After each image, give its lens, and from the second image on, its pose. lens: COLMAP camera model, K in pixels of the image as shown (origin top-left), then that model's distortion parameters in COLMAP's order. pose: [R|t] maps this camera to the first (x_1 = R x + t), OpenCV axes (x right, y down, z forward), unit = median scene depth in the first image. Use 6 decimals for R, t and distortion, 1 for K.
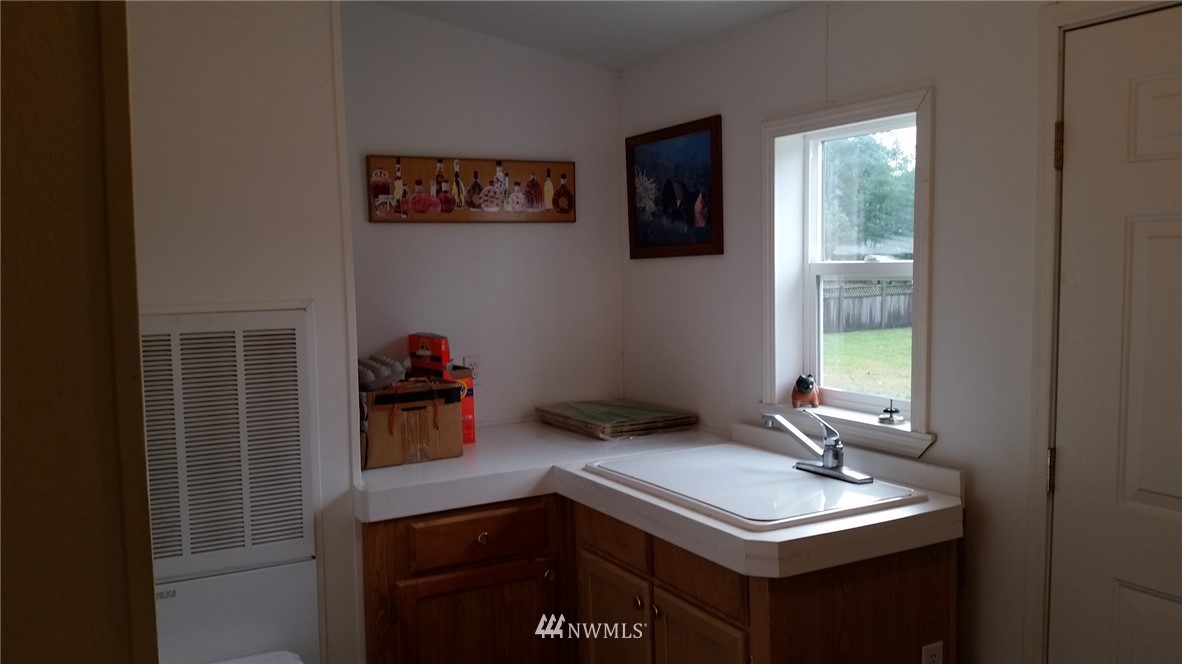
lens RADIAL K [[1001.1, 0, 596.5], [0, 1001.1, 330.9], [0, 0, 1]] dist [0.027654, -0.053056]
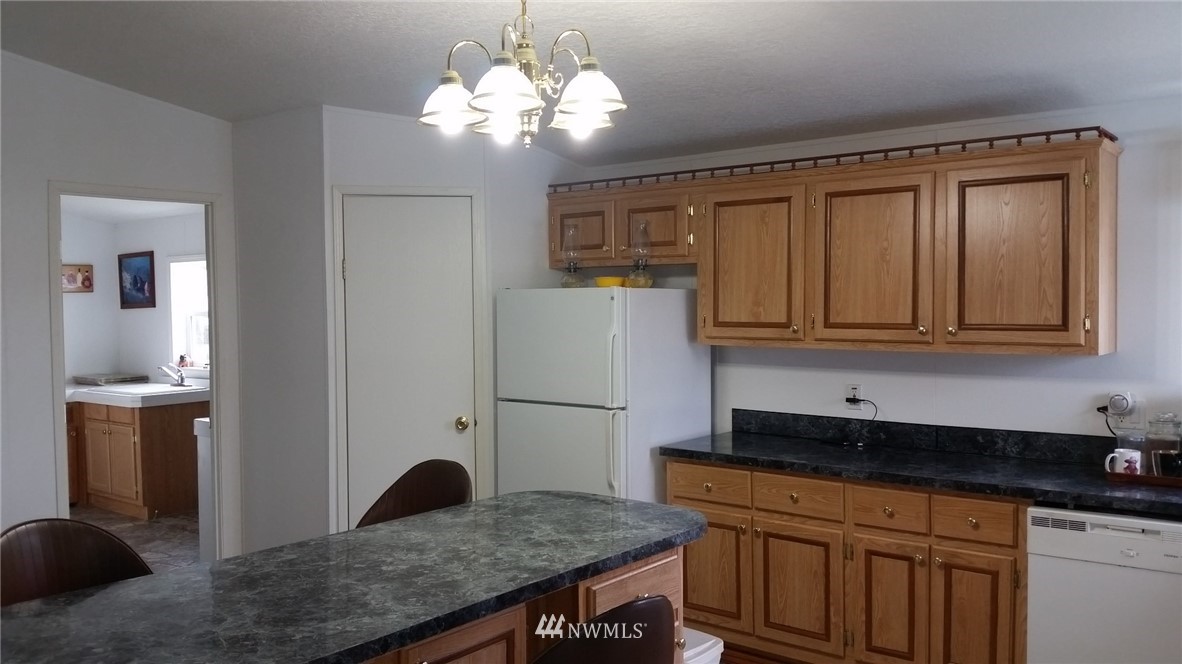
lens RADIAL K [[1001.1, 0, 591.4], [0, 1001.1, 333.7], [0, 0, 1]] dist [0.027654, -0.053056]
pose [[0.935099, -0.012599, 0.354162, 0.230811], [0.026994, 0.998997, -0.035735, 0.094859], [-0.353357, 0.042976, 0.934501, -1.515924]]
